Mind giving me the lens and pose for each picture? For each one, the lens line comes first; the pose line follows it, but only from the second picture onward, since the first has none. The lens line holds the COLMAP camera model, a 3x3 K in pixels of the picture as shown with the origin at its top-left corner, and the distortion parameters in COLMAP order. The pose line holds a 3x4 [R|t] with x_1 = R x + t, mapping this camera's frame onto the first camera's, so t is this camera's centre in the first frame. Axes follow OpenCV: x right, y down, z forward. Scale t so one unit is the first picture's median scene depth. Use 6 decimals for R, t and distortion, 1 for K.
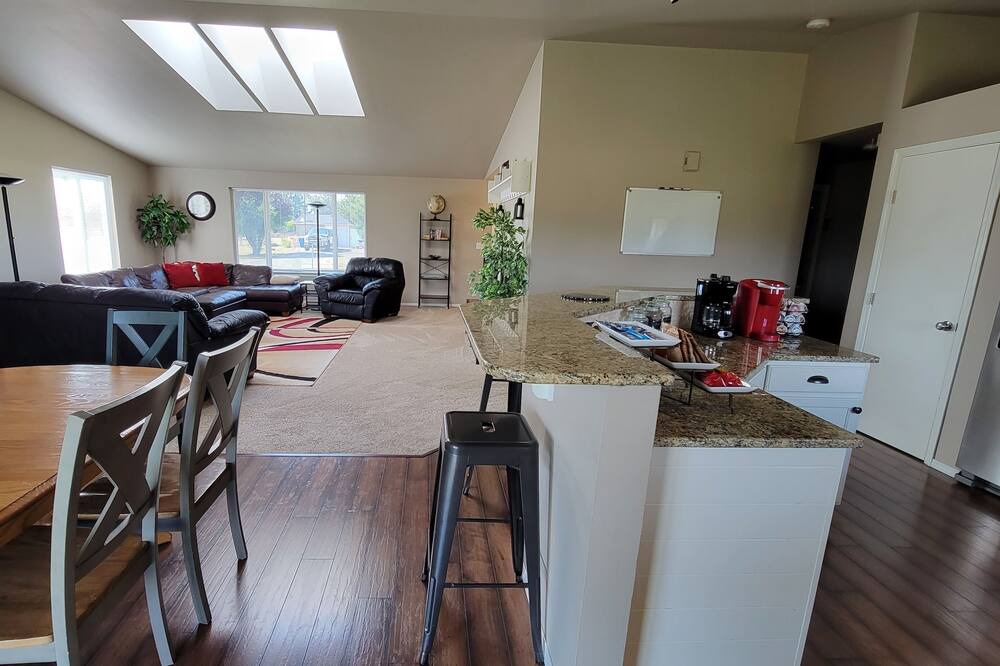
lens RADIAL K [[486.8, 0, 493.9], [0, 486.8, 346.4], [0, 0, 1]] dist [-0.003535, -0.002319]
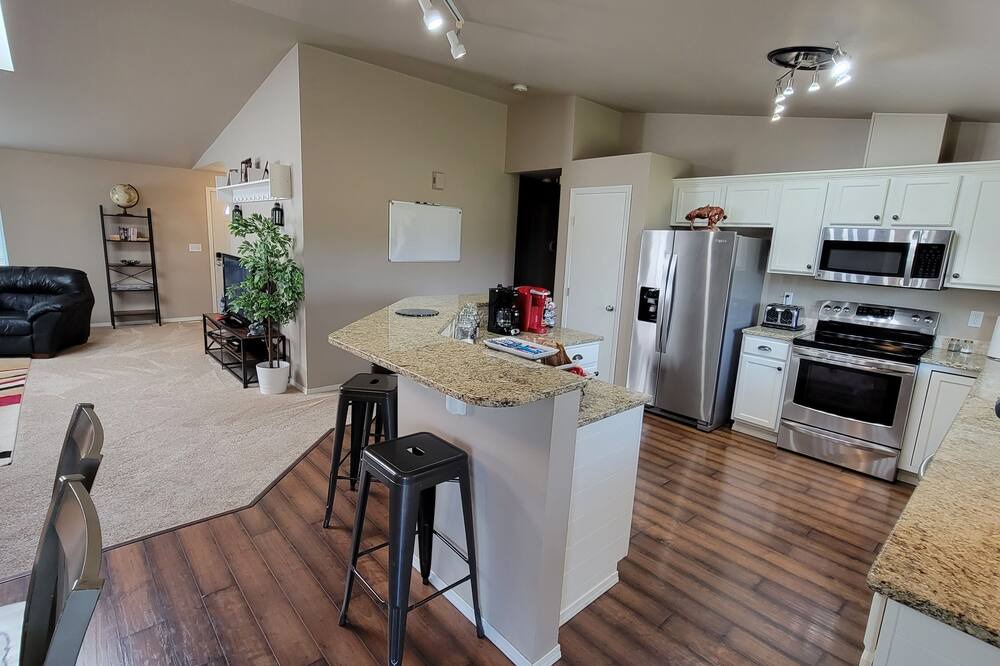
lens RADIAL K [[486.8, 0, 492.8], [0, 486.8, 336.5], [0, 0, 1]] dist [-0.003535, -0.002319]
pose [[0.768372, -0.121492, 0.628366, -0.243357], [0.111050, 0.992233, 0.056051, -0.058531], [-0.630295, 0.026712, 0.775896, 0.026822]]
